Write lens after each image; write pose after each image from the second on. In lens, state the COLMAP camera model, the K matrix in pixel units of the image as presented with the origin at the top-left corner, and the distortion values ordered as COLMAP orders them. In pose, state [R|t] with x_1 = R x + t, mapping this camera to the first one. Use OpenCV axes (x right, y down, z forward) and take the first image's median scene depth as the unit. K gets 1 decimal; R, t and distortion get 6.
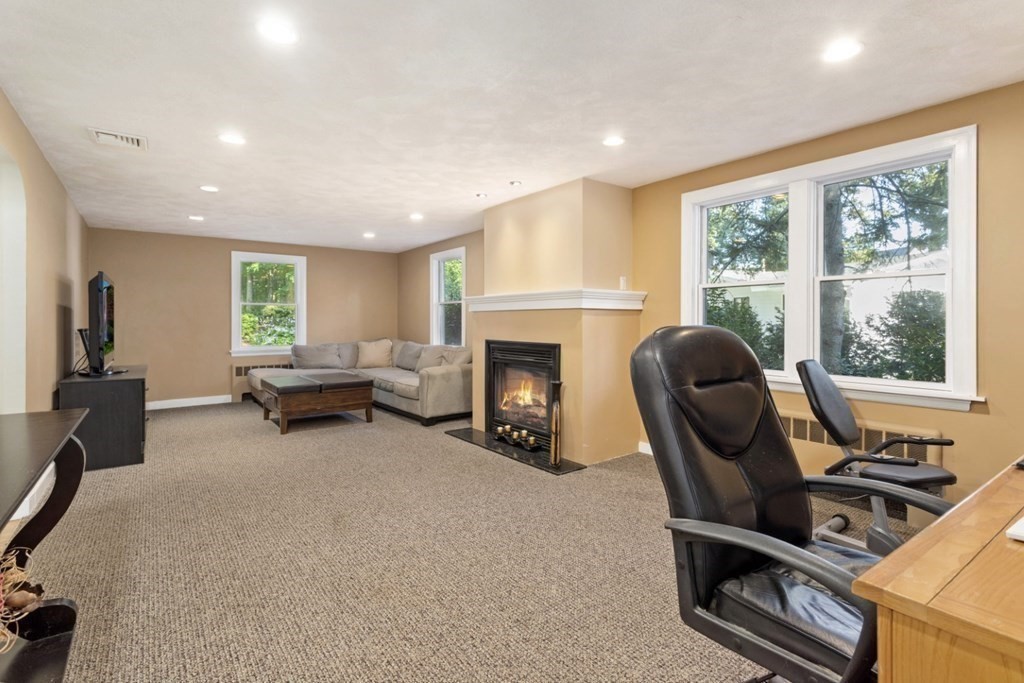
lens RADIAL K [[489.1, 0, 512.1], [0, 489.1, 324.5], [0, 0, 1]] dist [0.002655, 0.000680]
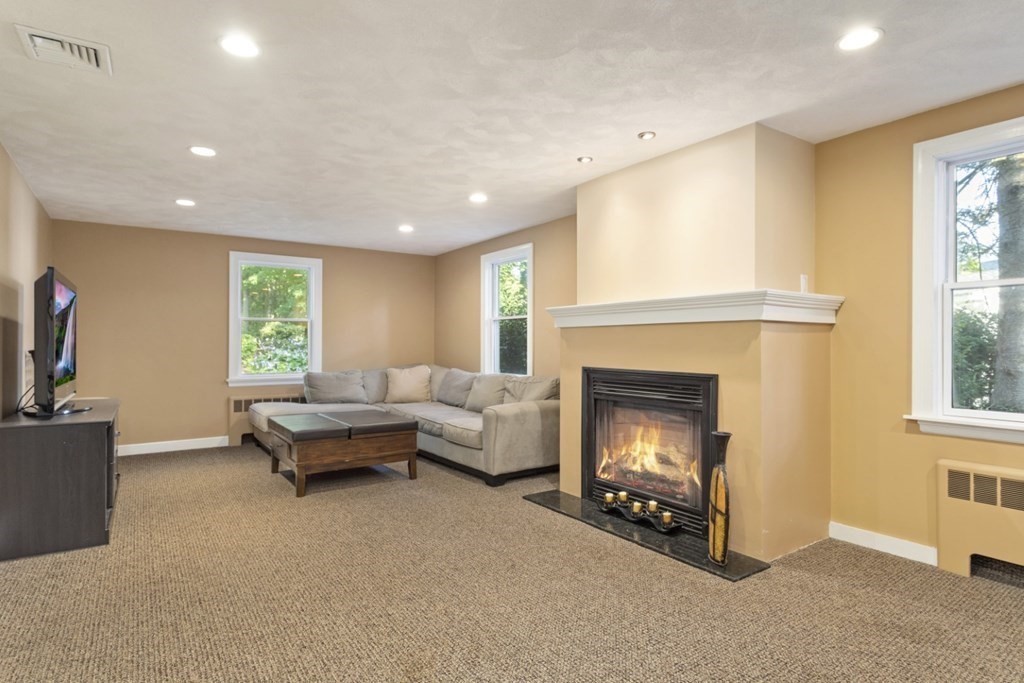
lens RADIAL K [[555.3, 0, 512.1], [0, 555.3, 344.0], [0, 0, 1]] dist [-0.000989, -0.002055]
pose [[0.999102, 0.002264, -0.042319, -0.134697], [-0.002583, 0.999968, -0.007505, 0.004282], [0.042301, 0.007608, 0.999076, 0.215118]]
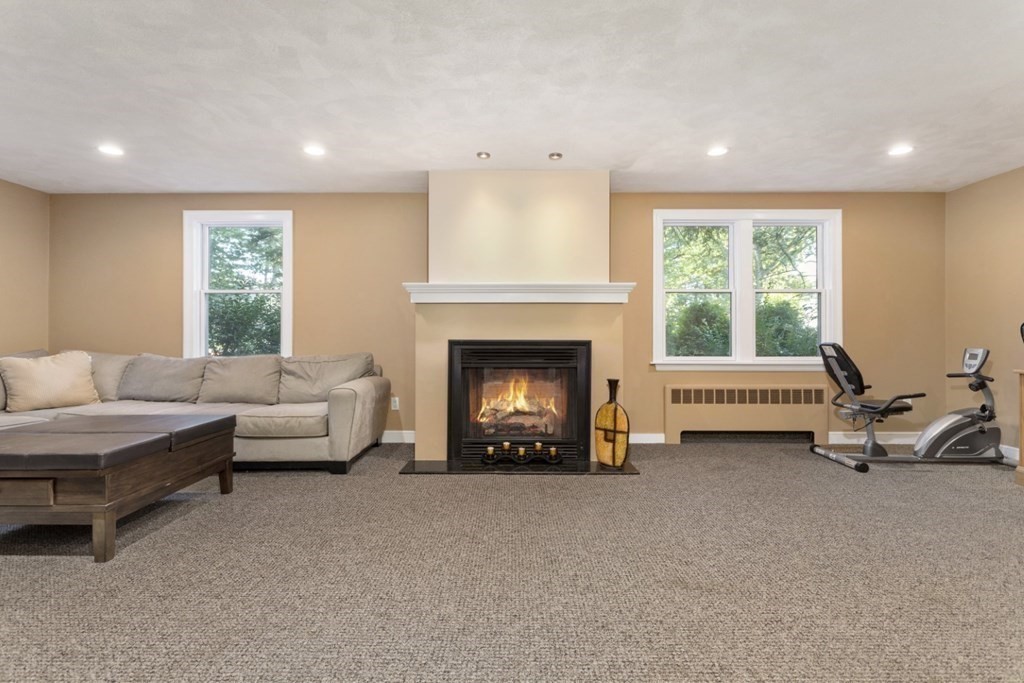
lens RADIAL K [[489.1, 0, 515.3], [0, 489.1, 336.1], [0, 0, 1]] dist [0.002655, 0.000680]
pose [[0.600562, 0.002217, 0.799575, -0.670749], [0.005368, 0.999962, -0.006805, 0.033943], [-0.799560, 0.008378, 0.600528, 0.500907]]
